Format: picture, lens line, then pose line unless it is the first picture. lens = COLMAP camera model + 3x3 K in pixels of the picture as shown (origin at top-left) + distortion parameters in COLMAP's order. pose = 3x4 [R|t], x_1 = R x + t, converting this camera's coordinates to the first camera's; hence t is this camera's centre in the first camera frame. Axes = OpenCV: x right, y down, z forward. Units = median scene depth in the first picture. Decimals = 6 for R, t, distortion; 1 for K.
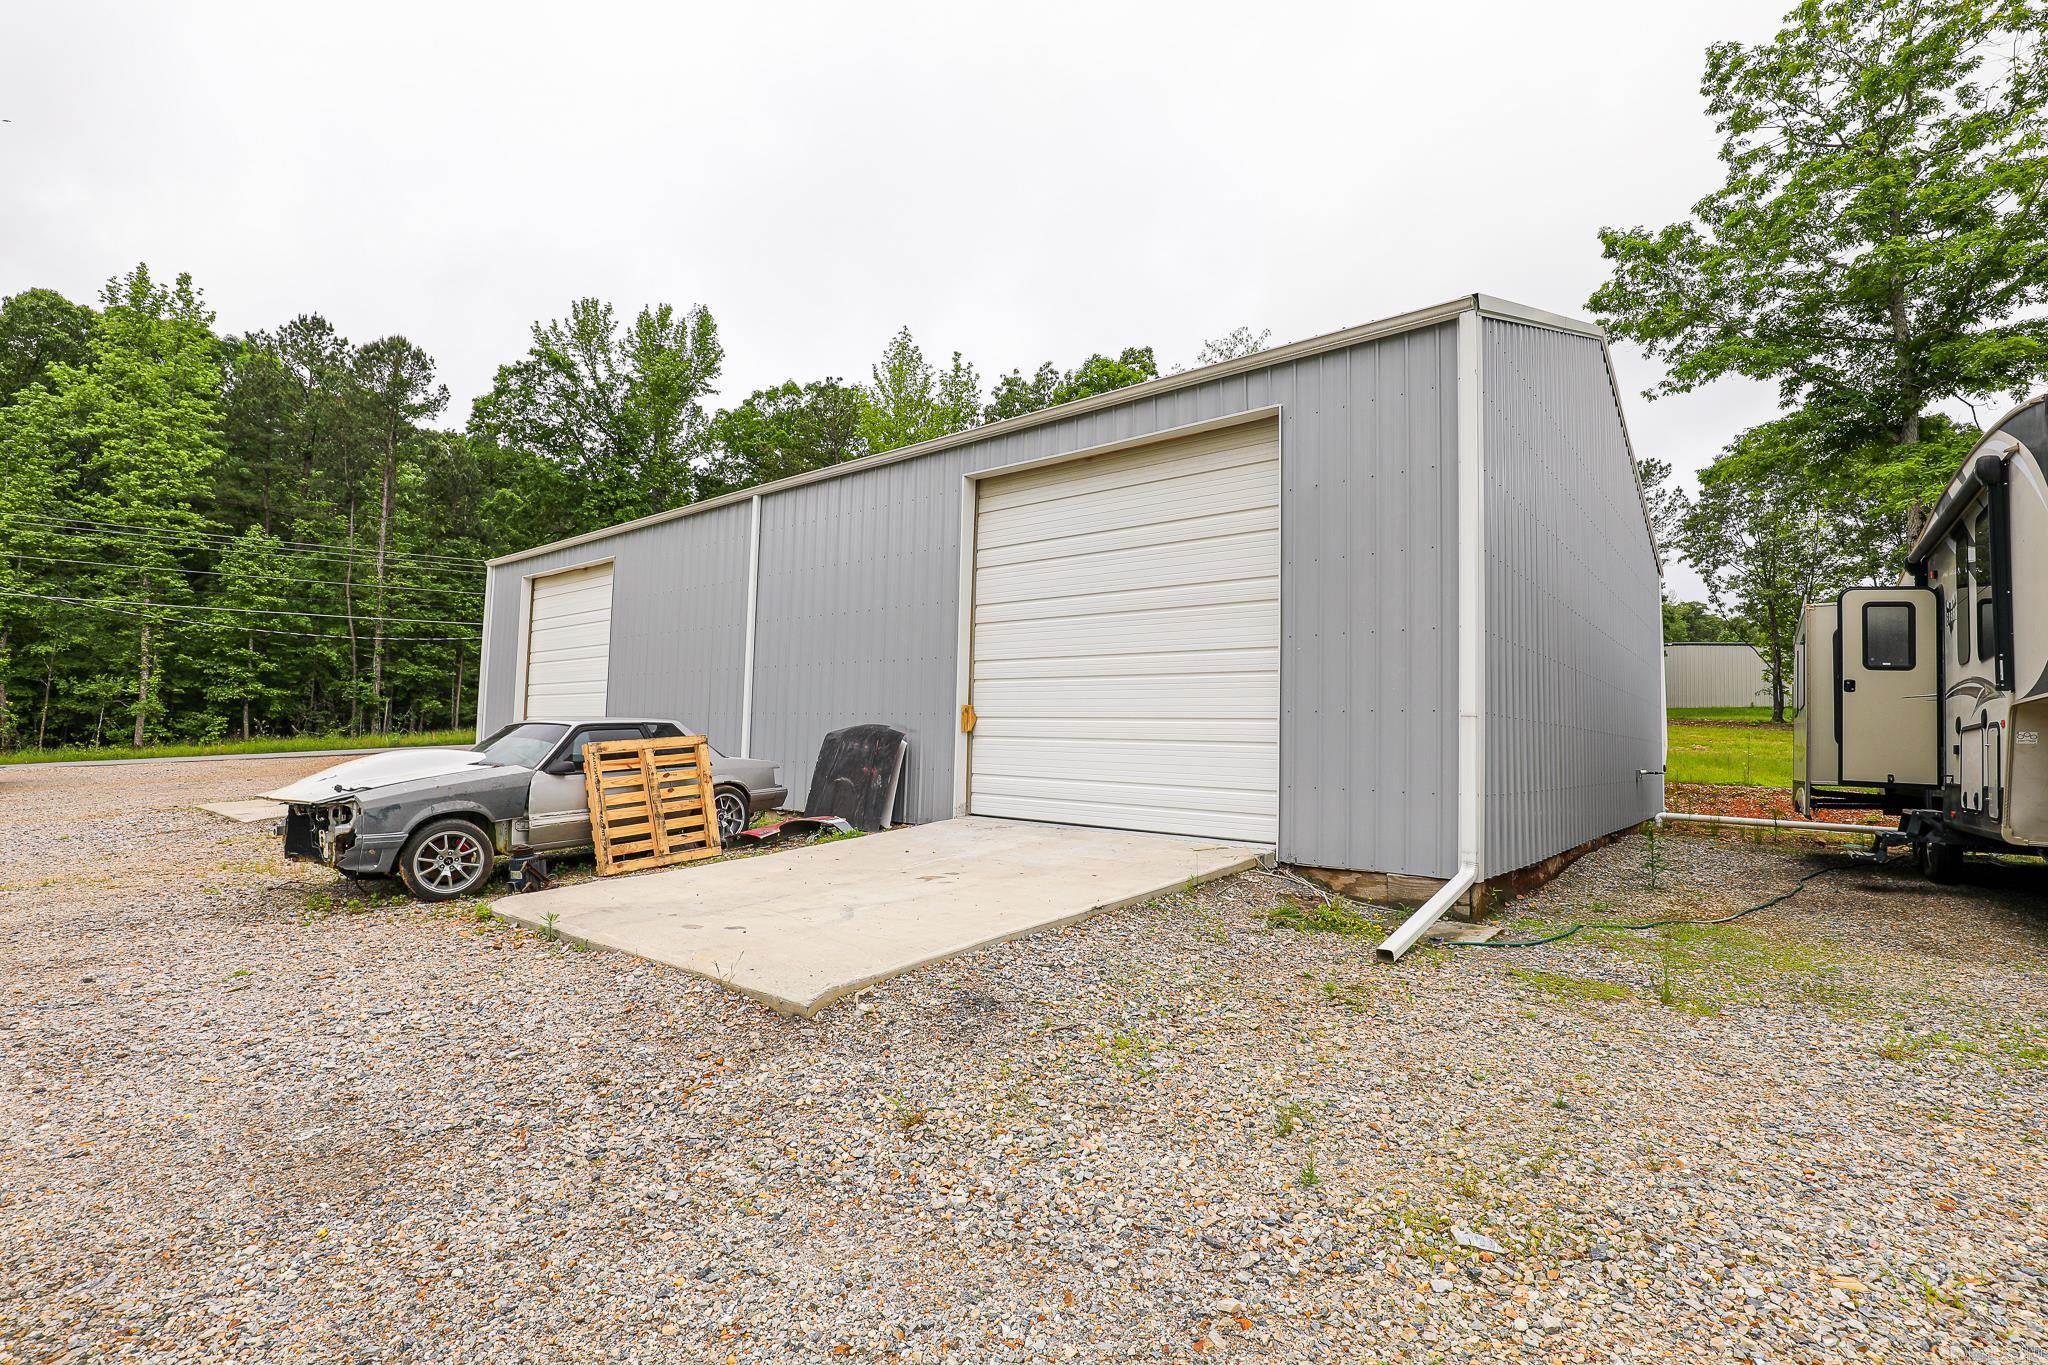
lens RADIAL K [[932.7, 0, 1032.0], [0, 932.7, 687.7], [0, 0, 1]] dist [-0.039997, 0.008420]
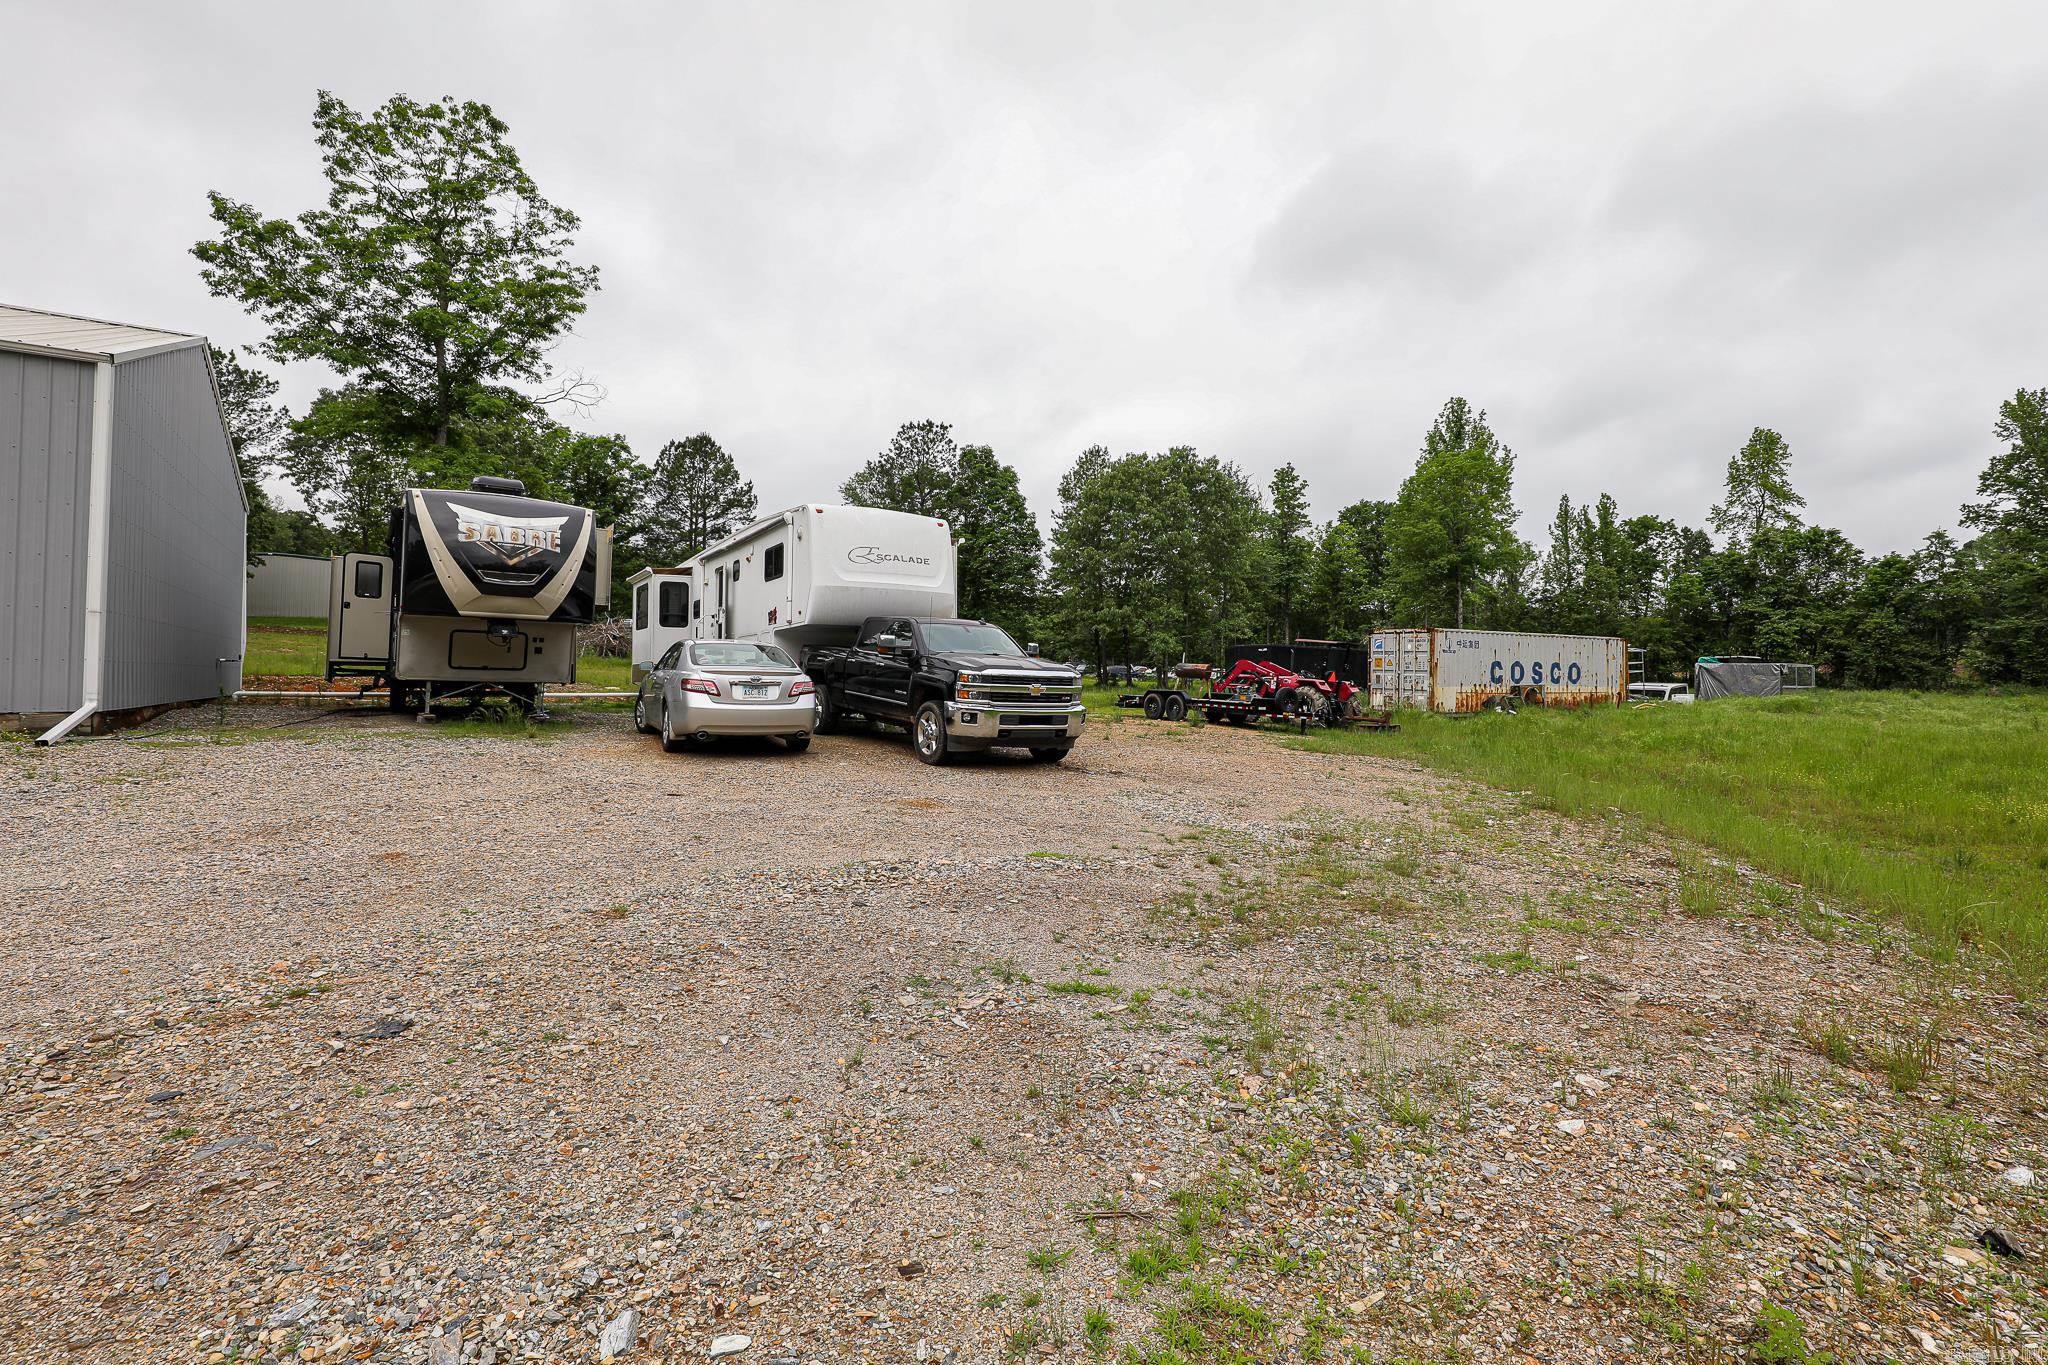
lens RADIAL K [[926.1, 0, 1033.9], [0, 926.1, 651.5], [0, 0, 1]] dist [-0.022263, 0.007327]
pose [[0.266080, 0.001070, 0.963950, -0.104697], [-0.056113, 0.998321, 0.014380, -0.002729], [-0.962316, -0.057916, 0.265694, -0.169383]]
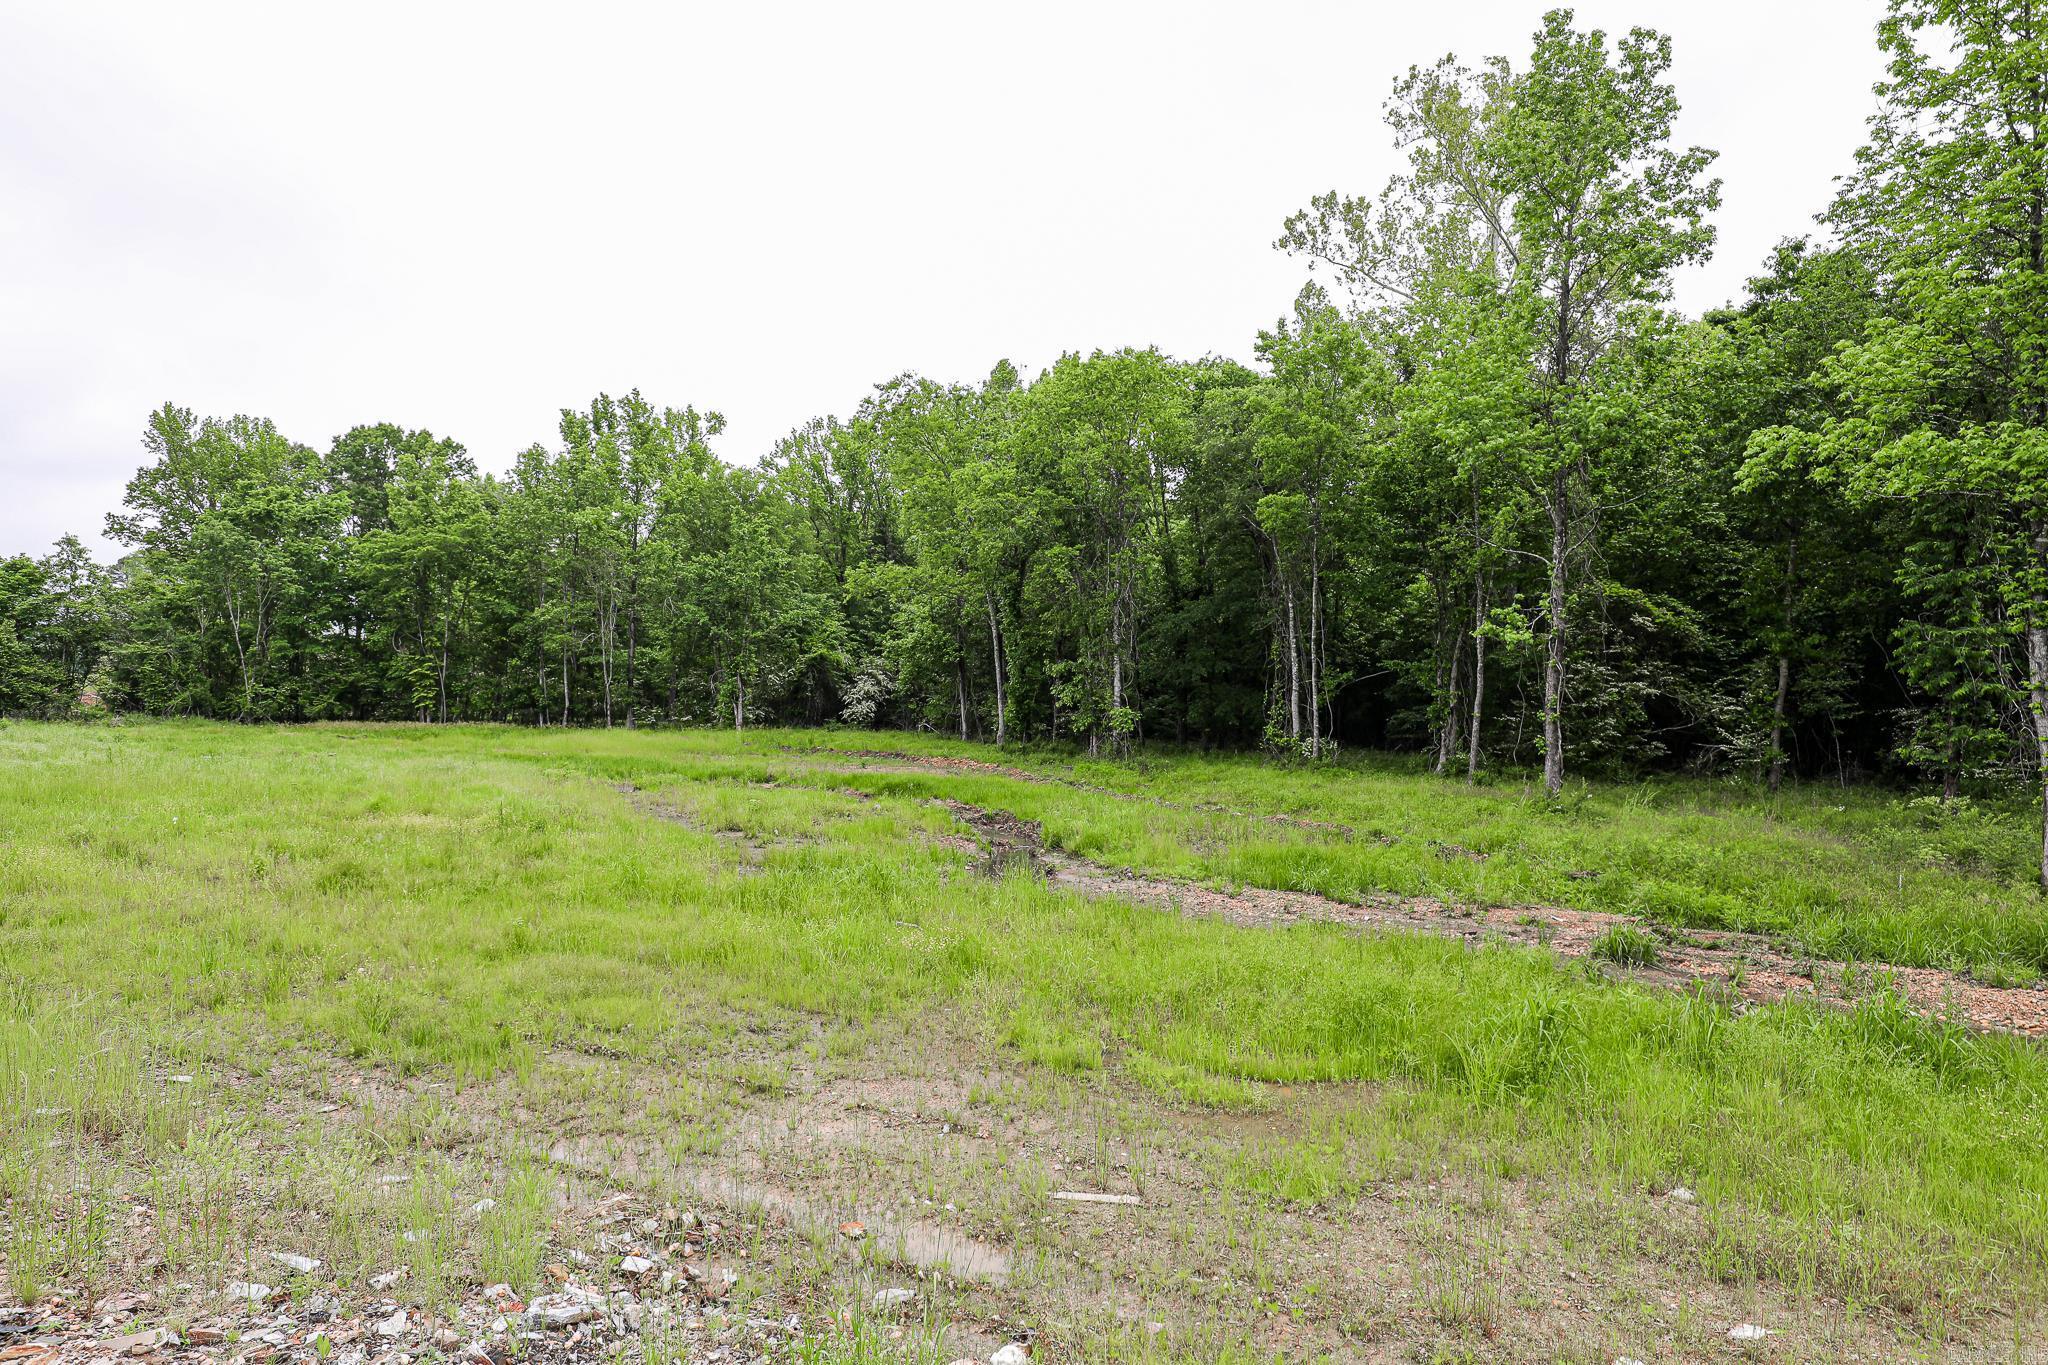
lens RADIAL K [[1124.7, 0, 1028.8], [0, 1124.7, 686.0], [0, 0, 1]] dist [-0.023667, 0.009882]
pose [[-0.935224, -0.026421, 0.353071, -0.103497], [-0.058356, 0.995076, -0.080112, -0.003903], [-0.349216, -0.095526, -0.932161, -0.214871]]
